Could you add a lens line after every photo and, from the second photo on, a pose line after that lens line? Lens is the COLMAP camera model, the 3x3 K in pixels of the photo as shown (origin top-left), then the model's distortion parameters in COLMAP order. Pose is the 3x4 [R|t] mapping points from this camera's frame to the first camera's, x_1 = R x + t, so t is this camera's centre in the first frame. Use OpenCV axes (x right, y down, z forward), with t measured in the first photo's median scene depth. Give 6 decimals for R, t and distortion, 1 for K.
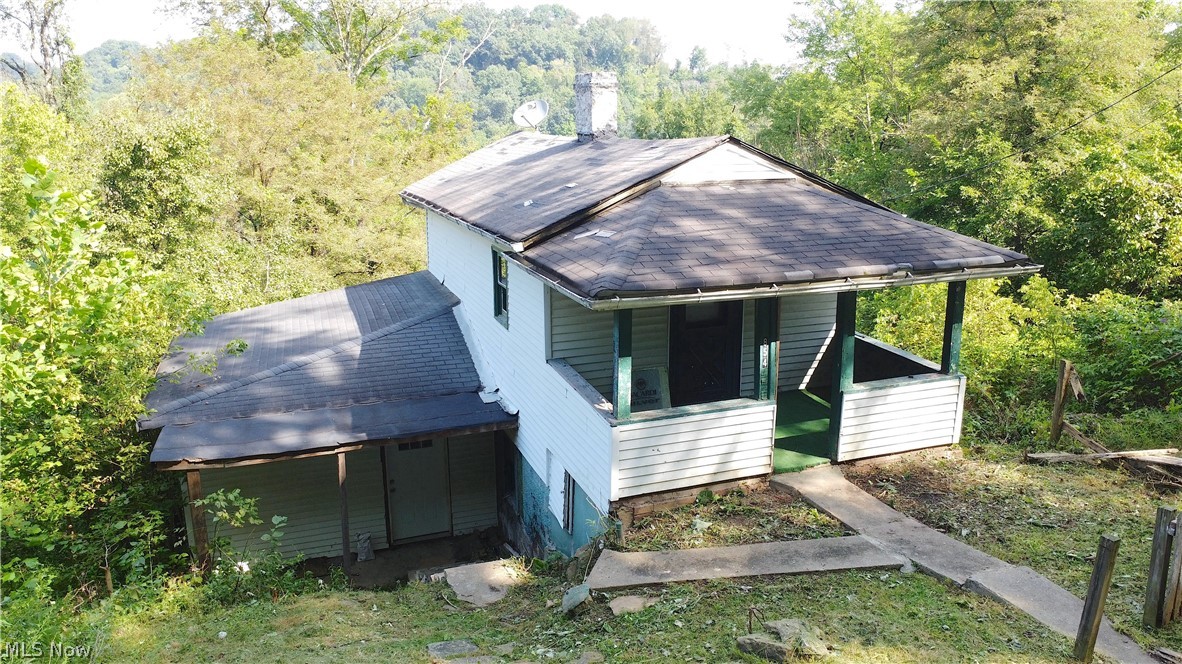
lens RADIAL K [[882.3, 0, 592.4], [0, 882.3, 335.3], [0, 0, 1]] dist [0.005173, -0.007571]
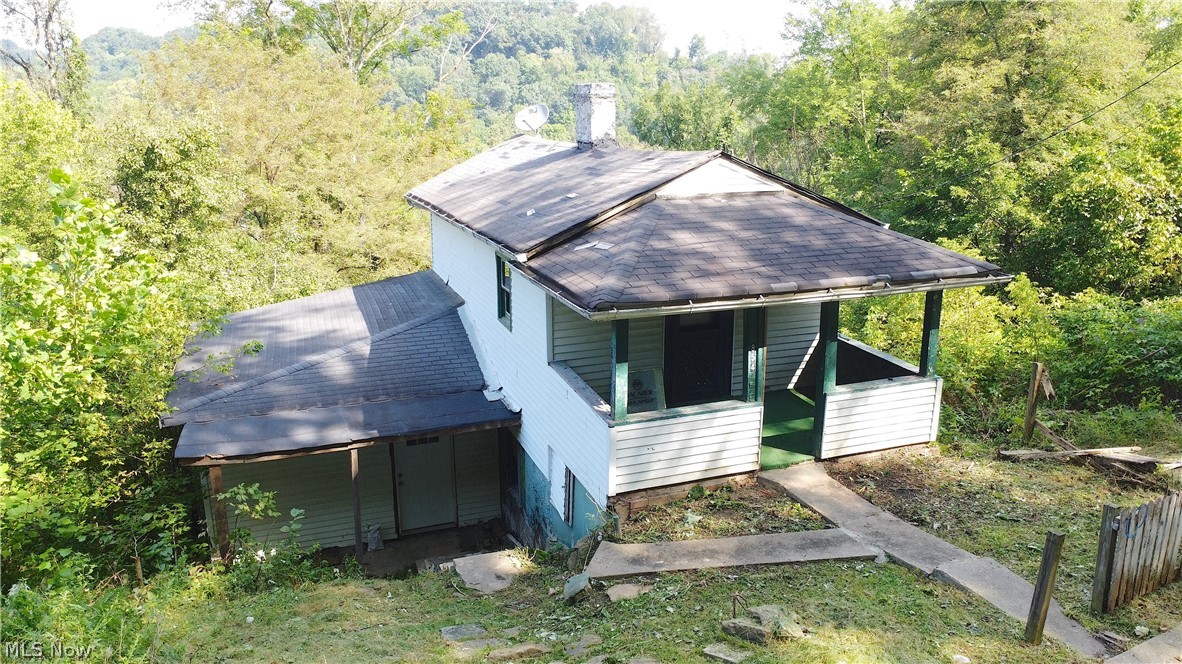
lens RADIAL K [[882.3, 0, 592.6], [0, 882.3, 335.3], [0, 0, 1]] dist [0.005173, -0.007571]
pose [[0.999998, 0.001131, 0.001652, -0.000534], [-0.001152, 0.999917, 0.012837, -0.015188], [-0.001638, -0.012839, 0.999916, -0.050296]]
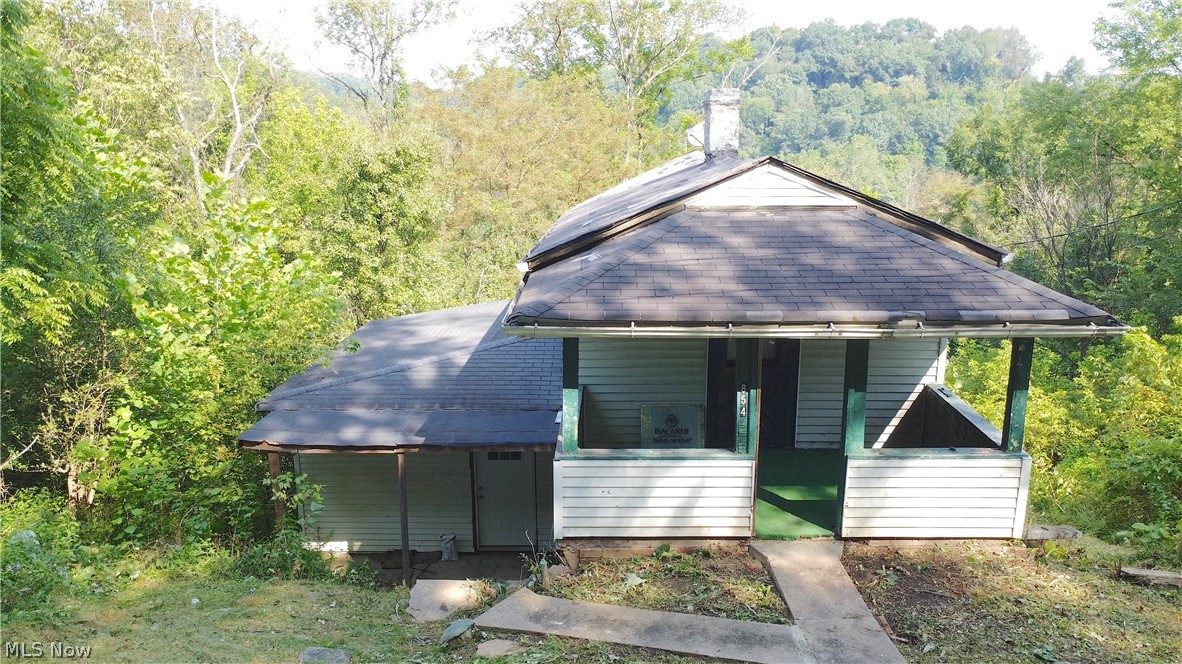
lens RADIAL K [[882.3, 0, 592.9], [0, 882.3, 337.3], [0, 0, 1]] dist [0.005173, -0.007571]
pose [[0.930595, 0.080873, -0.357006, 0.263315], [-0.087495, 0.996162, -0.002406, -0.020164], [0.355441, 0.033475, 0.934099, 0.084034]]
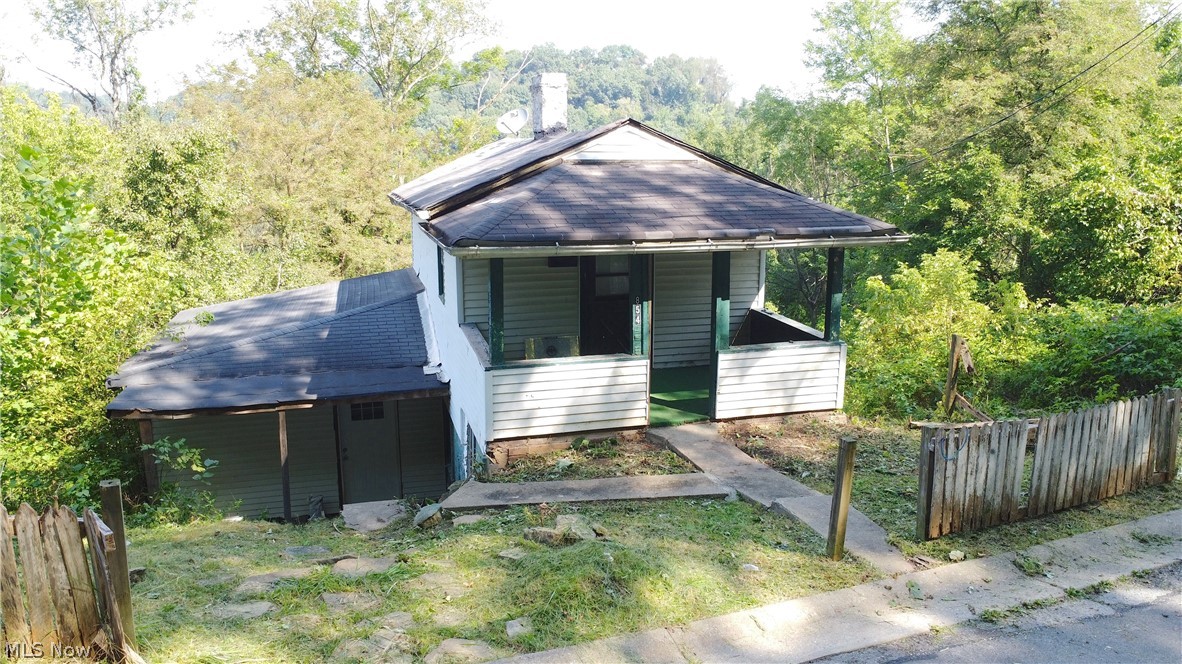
lens RADIAL K [[882.3, 0, 592.7], [0, 882.3, 336.3], [0, 0, 1]] dist [0.005173, -0.007571]
pose [[0.997062, 0.017916, -0.074468, 0.159303], [-0.020957, 0.998969, -0.040262, 0.068959], [0.073670, 0.041705, 0.996410, -0.054604]]
